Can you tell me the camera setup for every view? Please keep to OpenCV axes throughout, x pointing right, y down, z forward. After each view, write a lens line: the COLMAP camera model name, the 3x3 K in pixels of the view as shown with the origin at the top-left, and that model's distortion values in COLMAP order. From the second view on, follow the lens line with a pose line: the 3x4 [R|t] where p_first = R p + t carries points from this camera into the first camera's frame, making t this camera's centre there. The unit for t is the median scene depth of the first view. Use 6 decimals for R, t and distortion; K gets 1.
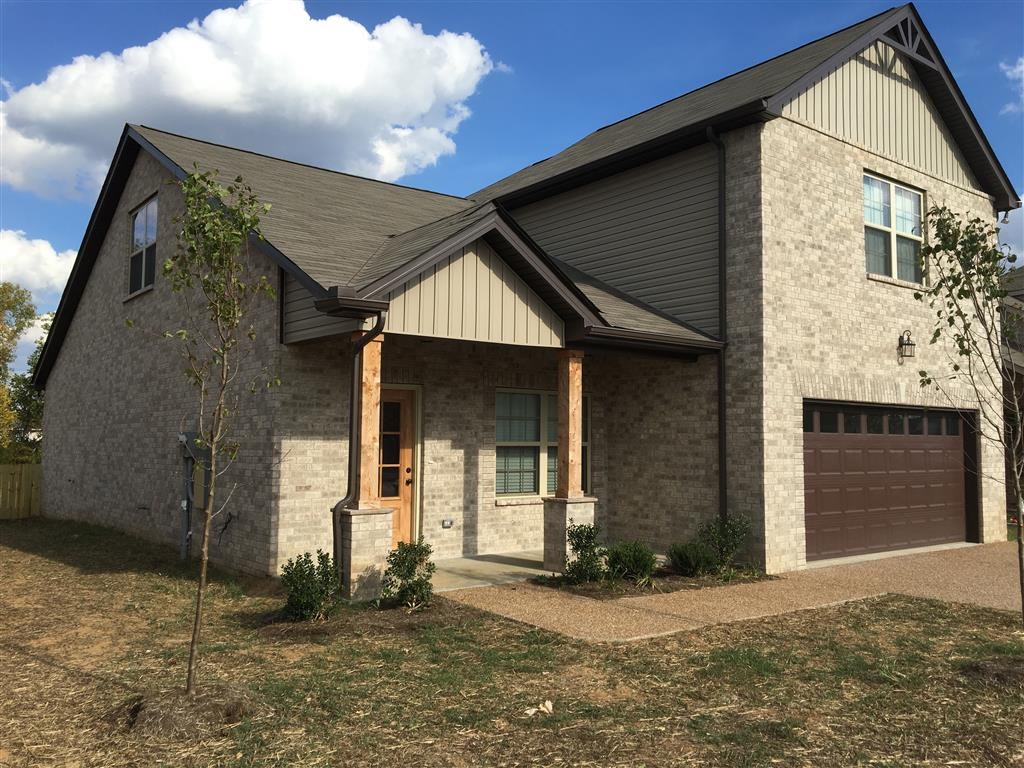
lens RADIAL K [[859.0, 0, 507.2], [0, 859.0, 377.6], [0, 0, 1]] dist [0.101677, -0.163436]
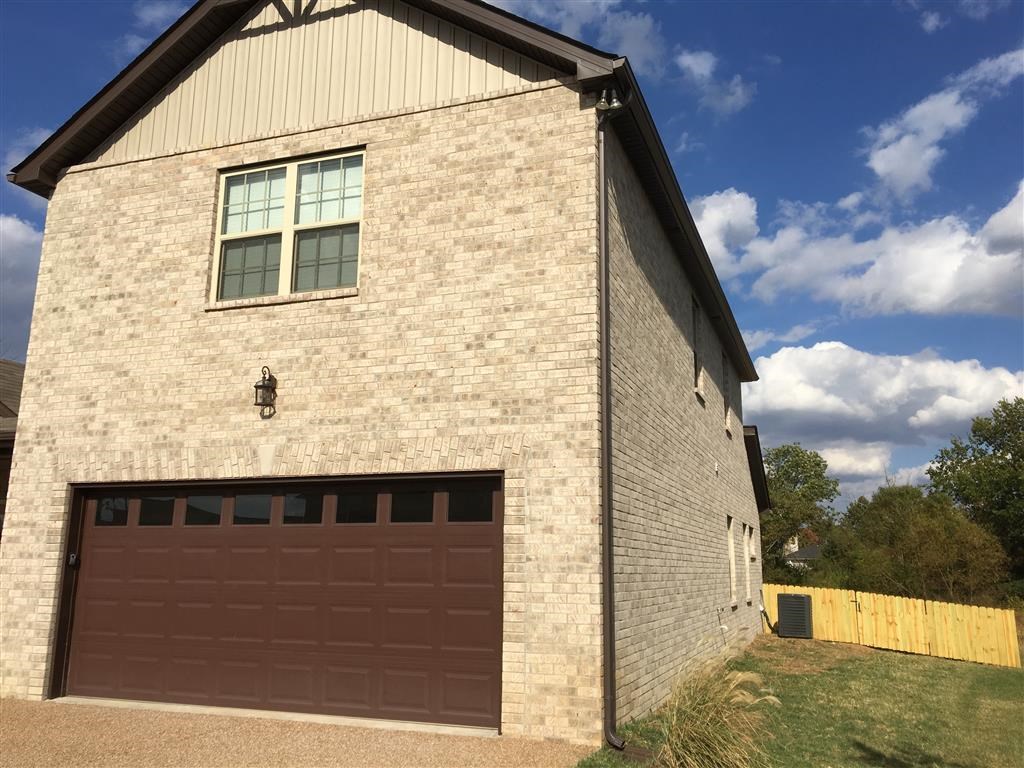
lens RADIAL K [[859.0, 0, 507.2], [0, 859.0, 377.6], [0, 0, 1]] dist [0.101677, -0.163436]
pose [[0.524700, -0.183018, -0.831381, 1.260569], [0.055557, 0.981896, -0.181089, 0.097240], [0.849472, 0.048828, 0.525369, 0.915466]]
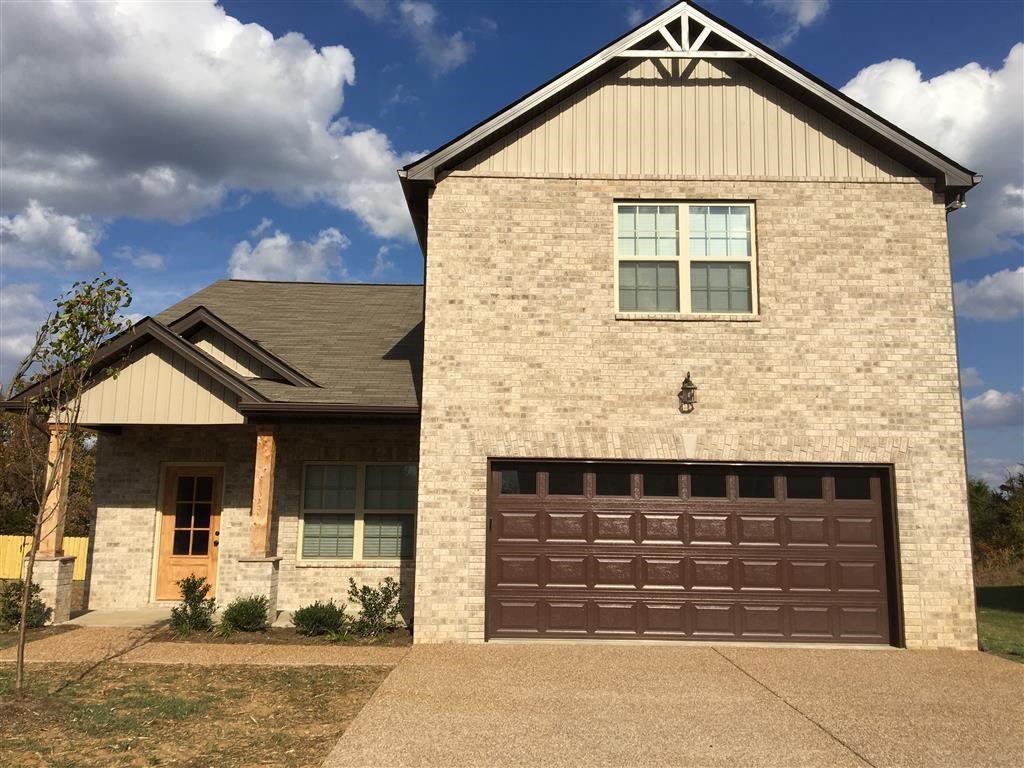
lens RADIAL K [[859.0, 0, 507.2], [0, 859.0, 377.6], [0, 0, 1]] dist [0.101677, -0.163436]
pose [[0.791239, -0.101613, -0.603005, 0.933665], [0.039857, 0.992570, -0.114961, 0.045837], [0.610206, 0.066928, 0.789410, 0.265111]]
